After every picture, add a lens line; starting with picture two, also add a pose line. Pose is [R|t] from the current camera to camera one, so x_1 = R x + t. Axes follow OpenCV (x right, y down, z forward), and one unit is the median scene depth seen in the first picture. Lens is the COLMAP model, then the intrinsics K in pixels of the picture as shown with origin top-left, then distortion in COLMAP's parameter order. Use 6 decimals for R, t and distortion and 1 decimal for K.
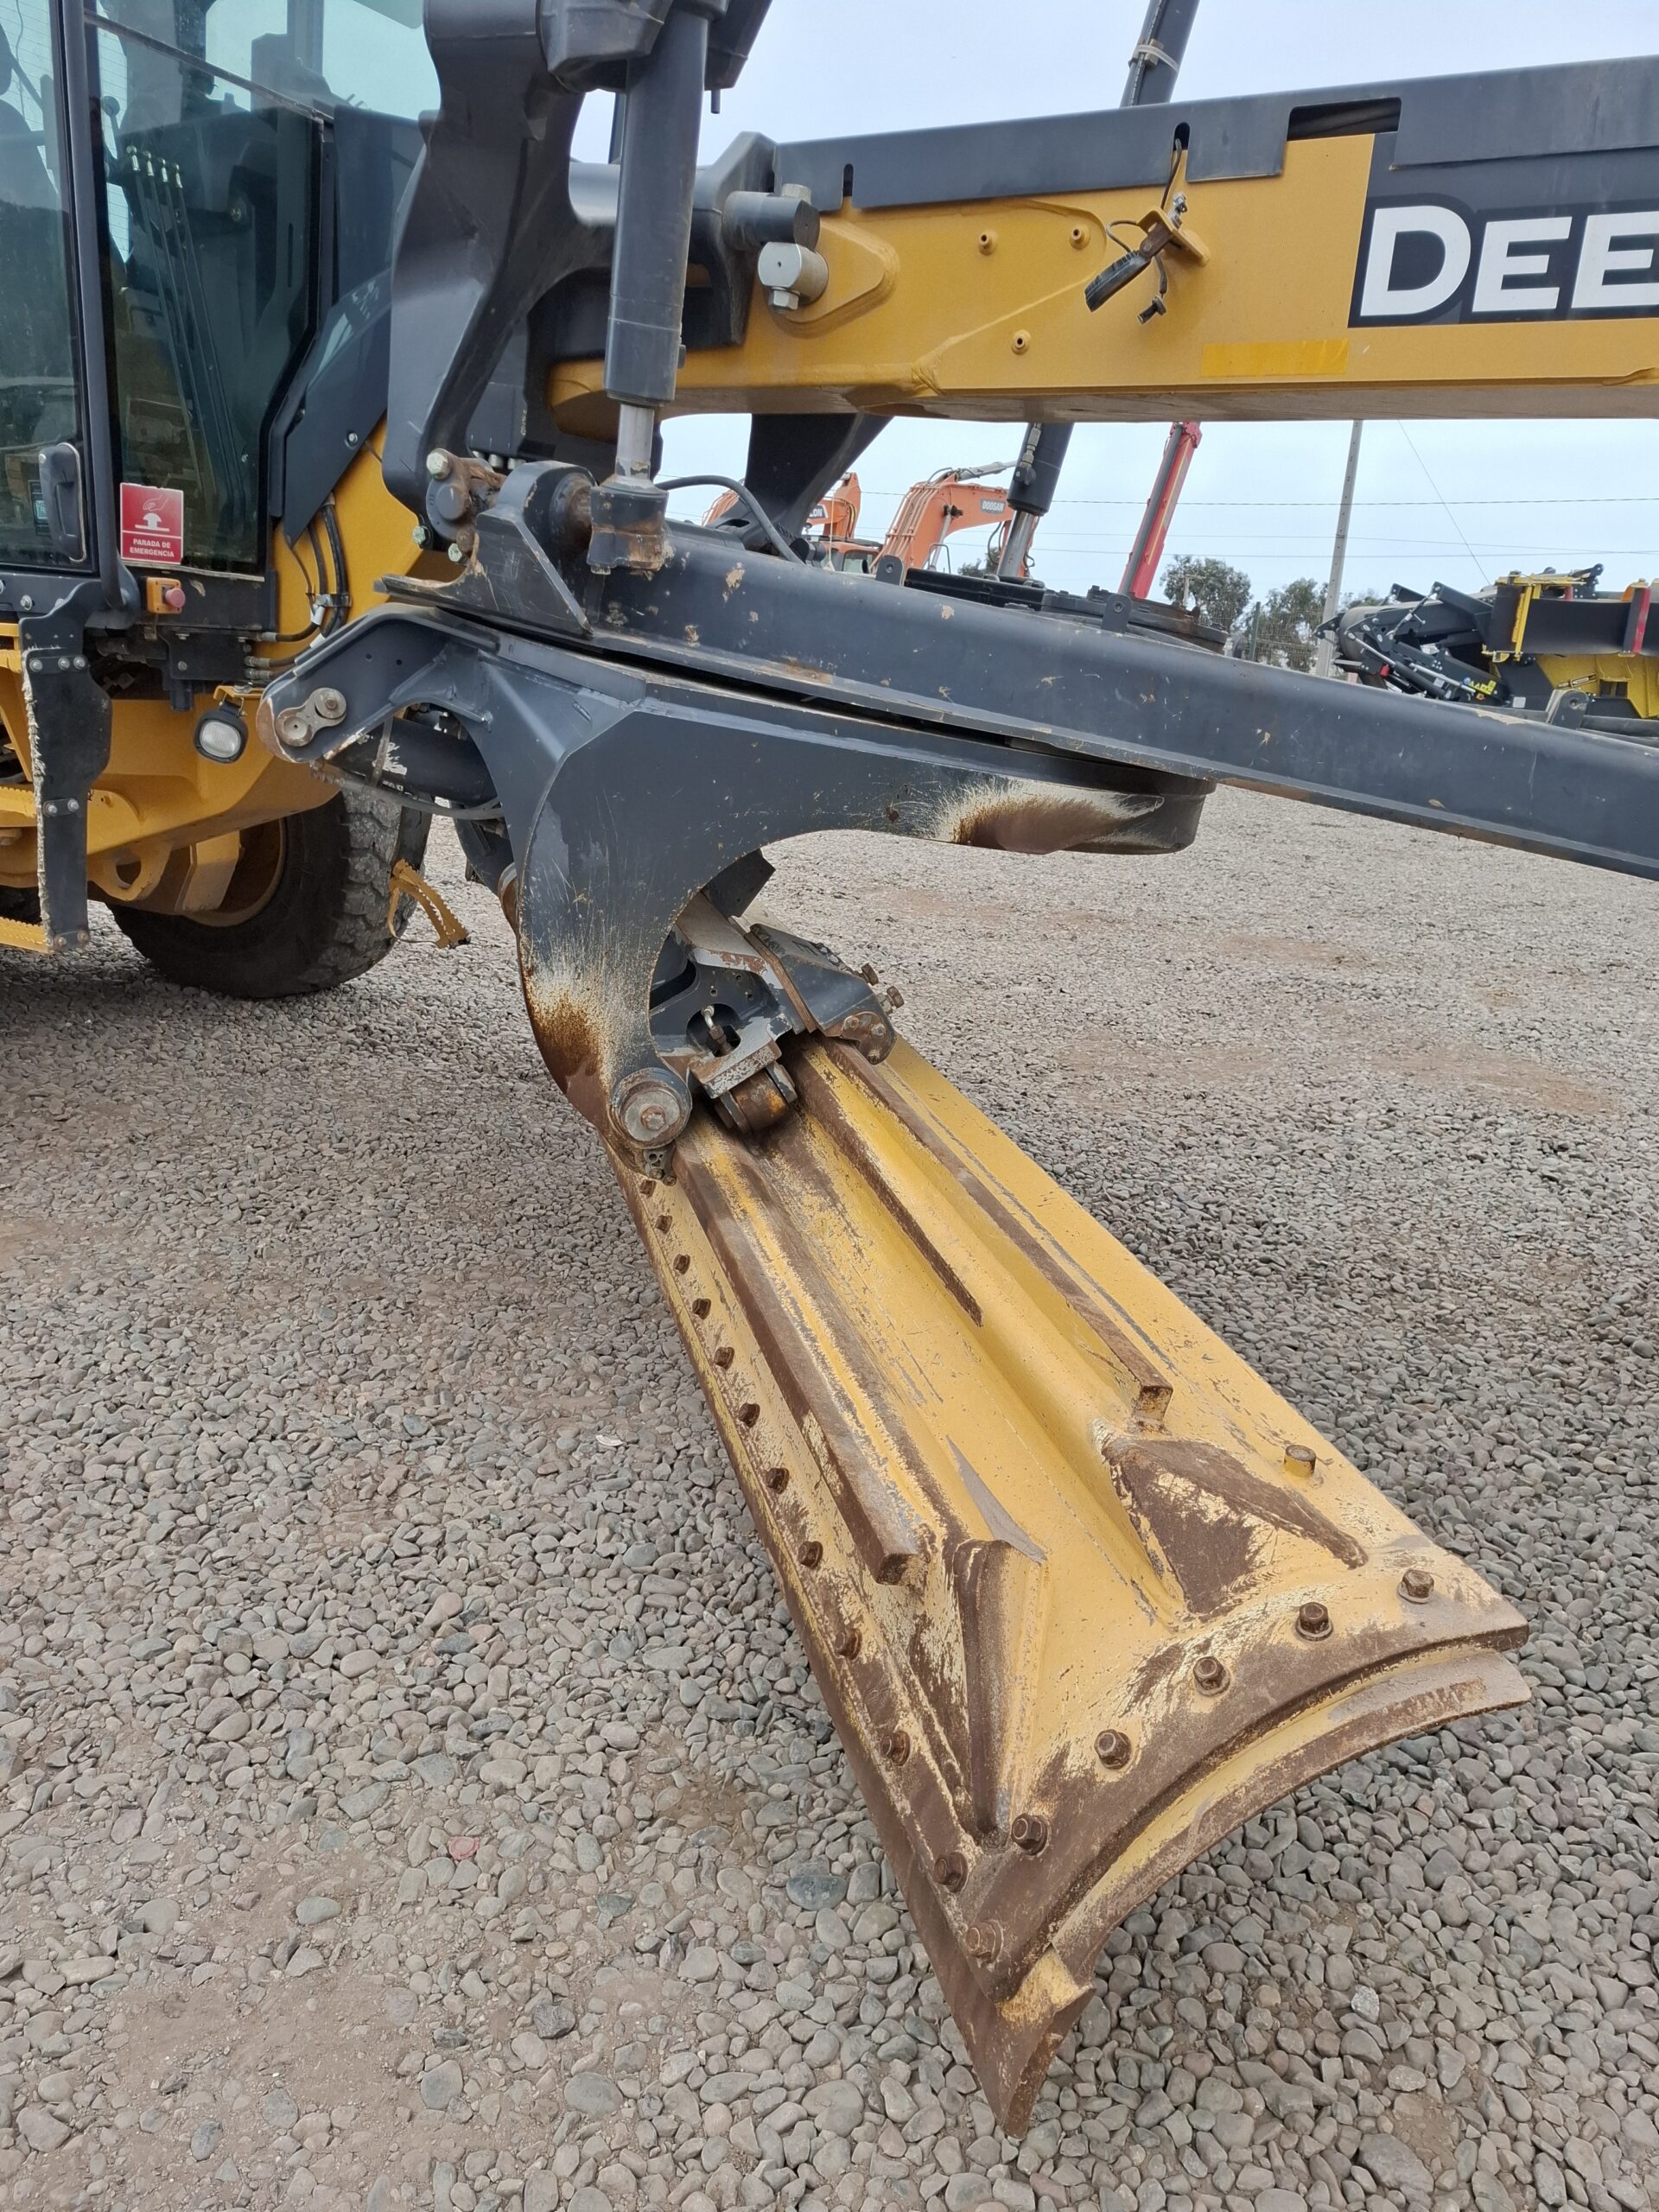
lens RADIAL K [[1520.5, 0, 829.5], [0, 1520.5, 1106.0], [0, 0, 1]] dist [0.002715, 0.000826]
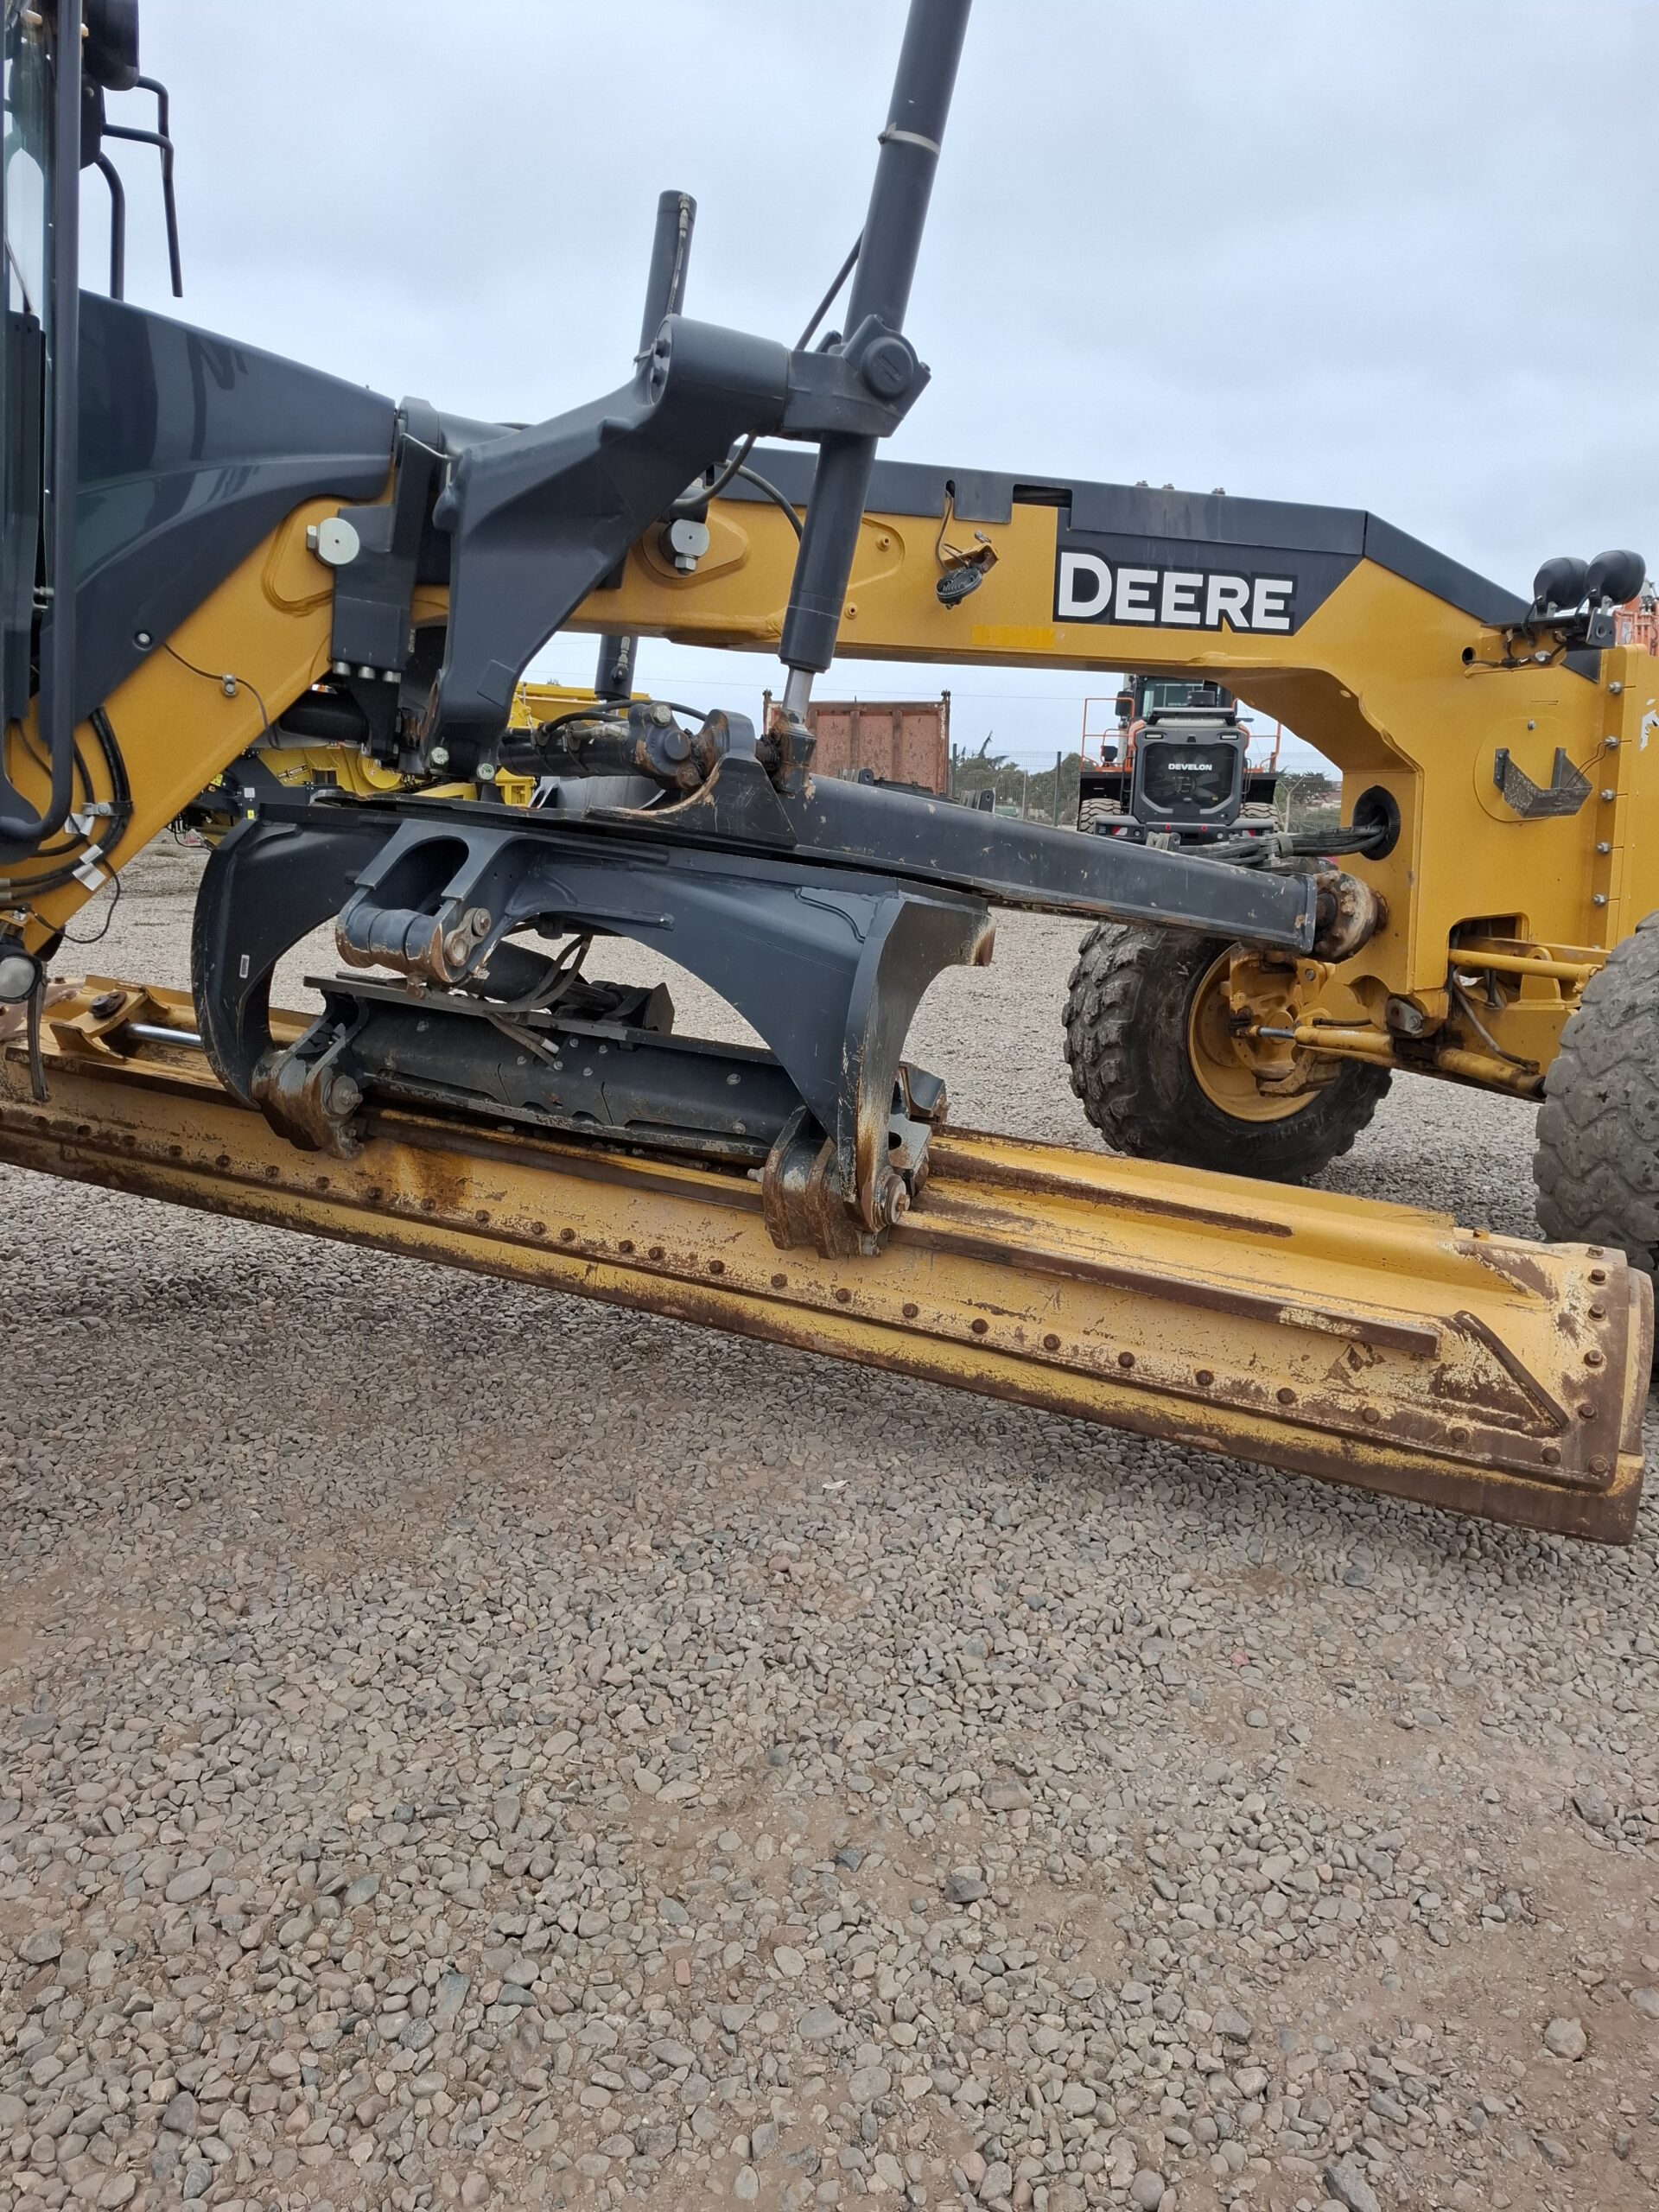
lens RADIAL K [[1506.5, 0, 852.9], [0, 1506.5, 1099.9], [0, 0, 1]] dist [0.191267, -0.349566]
pose [[0.643078, -0.198508, 0.739625, -1.146157], [0.239851, 0.969435, 0.051645, -0.163330], [-0.727271, 0.144188, 0.671034, 0.146643]]
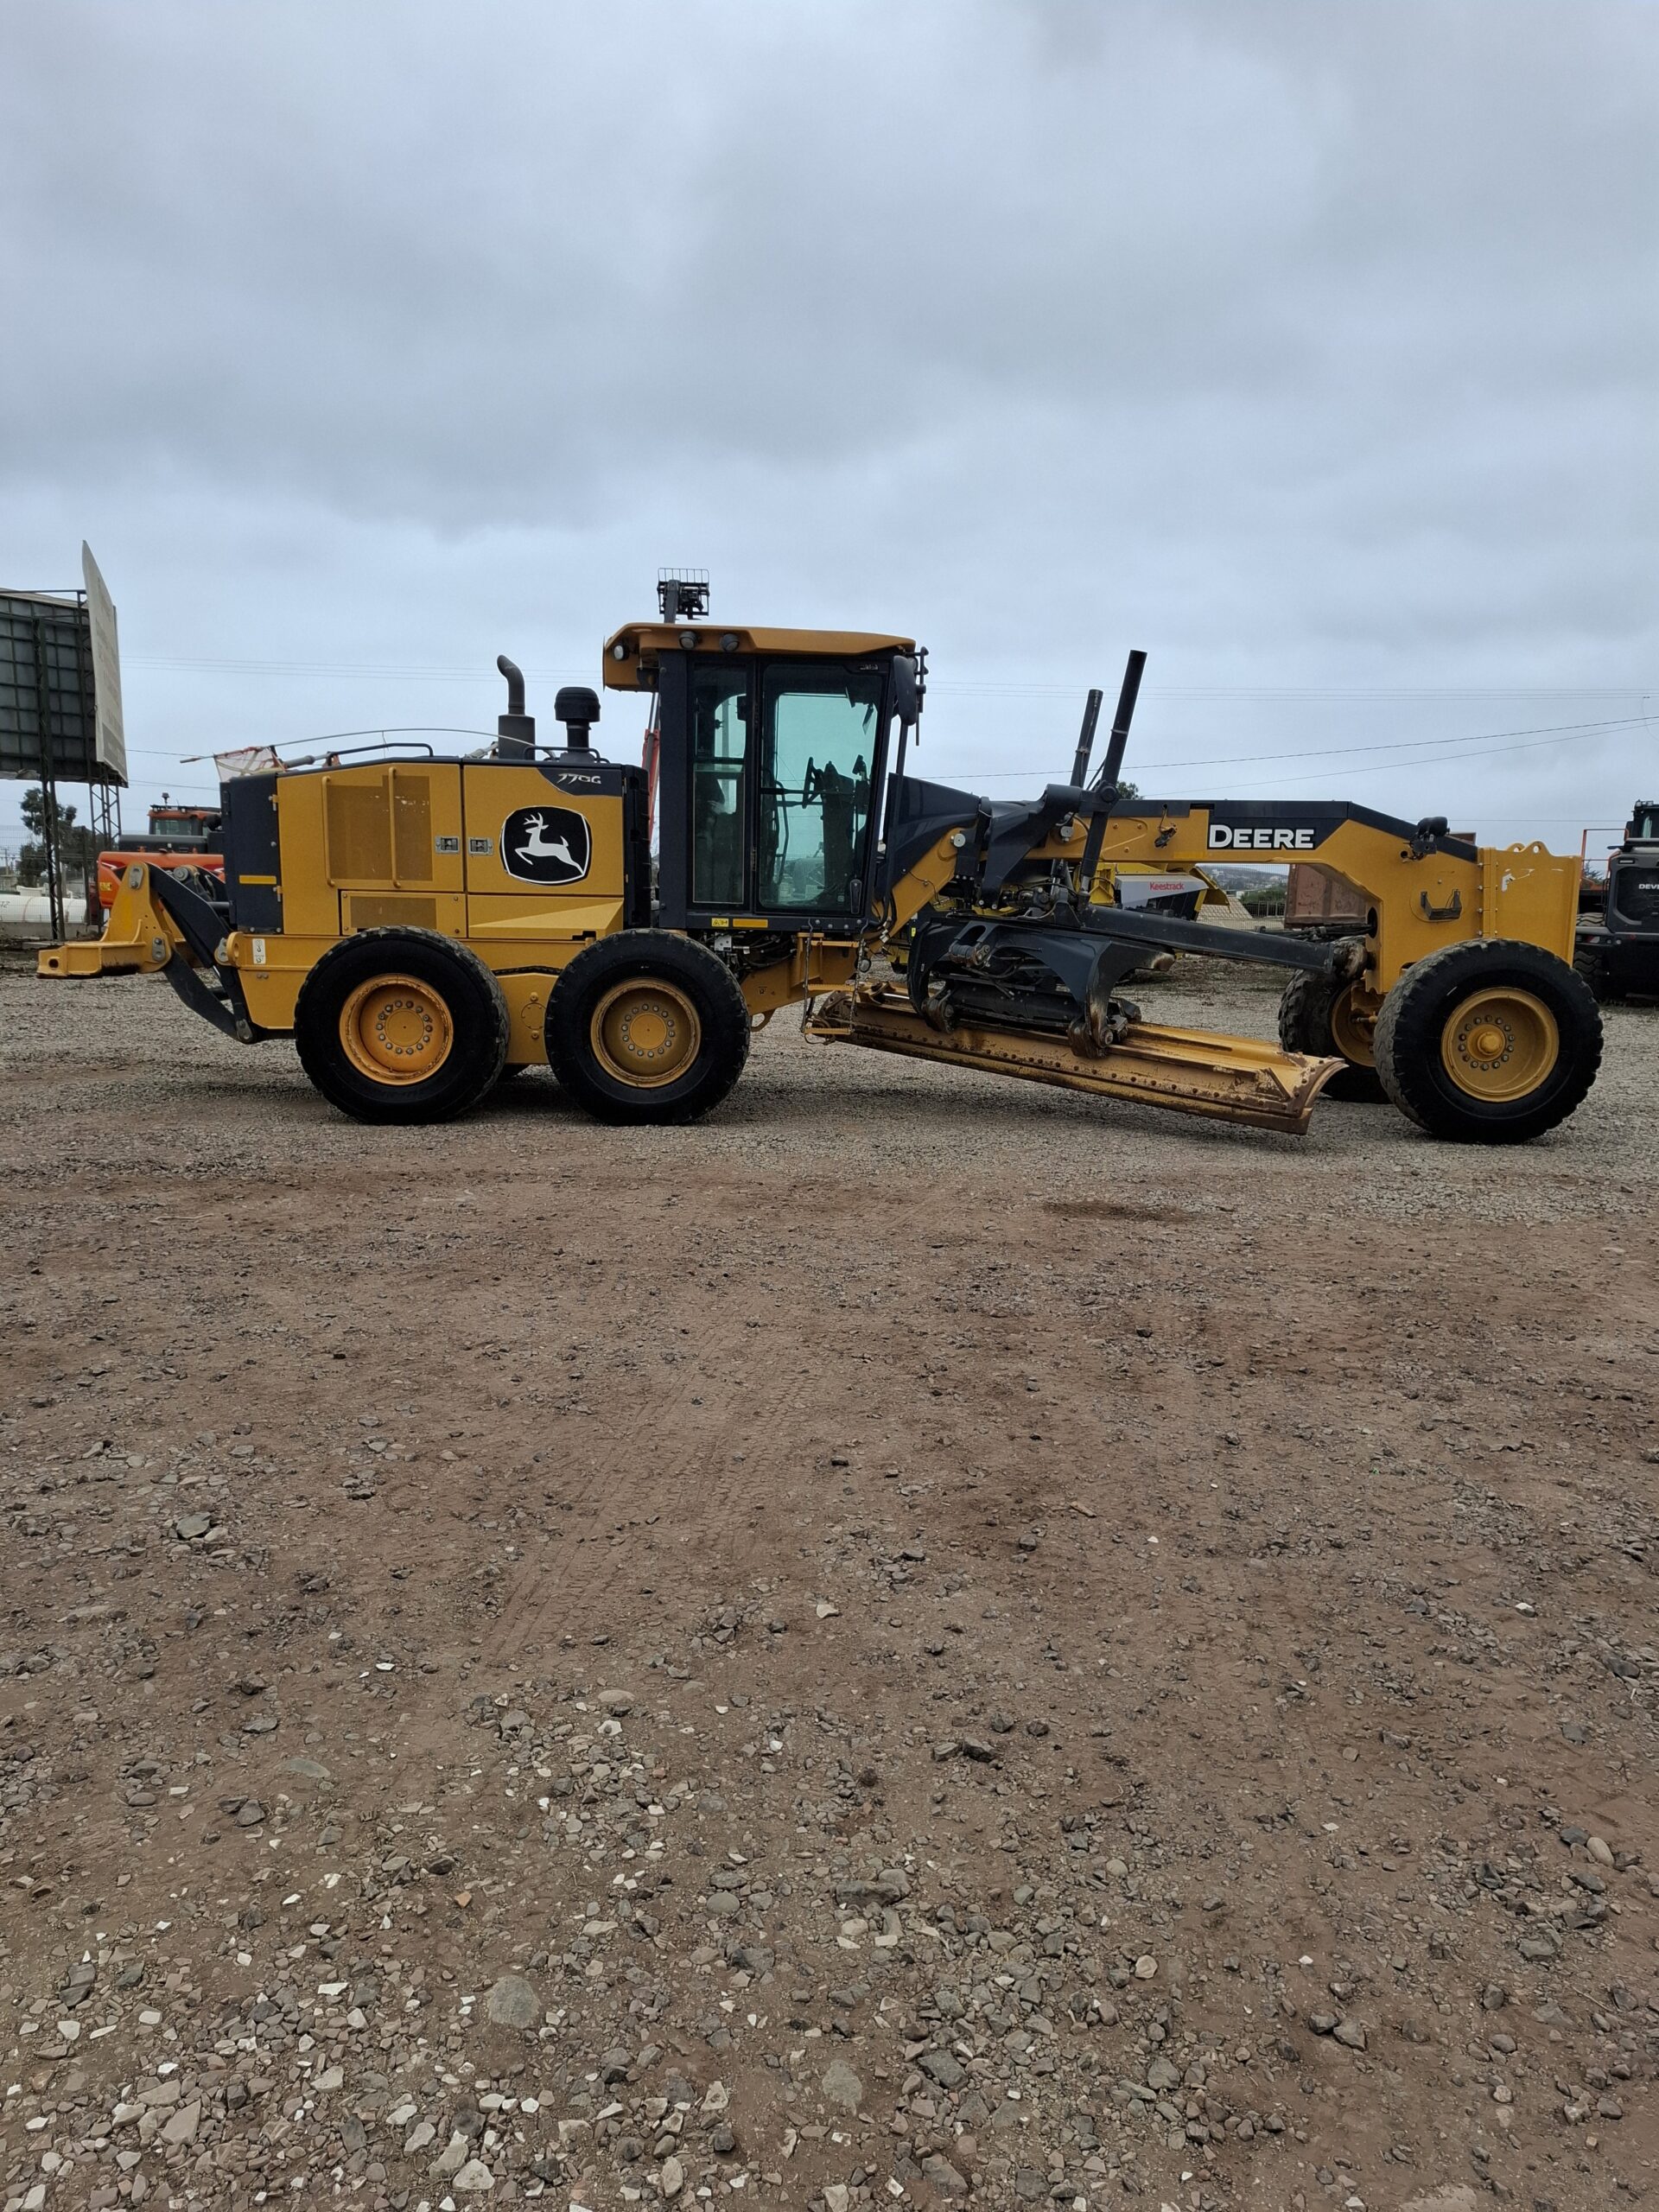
lens RADIAL K [[1499.7, 0, 814.8], [0, 1499.7, 1111.5], [0, 0, 1]] dist [0.048286, -0.058375]
pose [[0.899947, -0.111513, 0.421497, -2.725749], [0.168019, 0.980774, -0.099262, 0.496933], [-0.402324, 0.160150, 0.901381, -2.460755]]
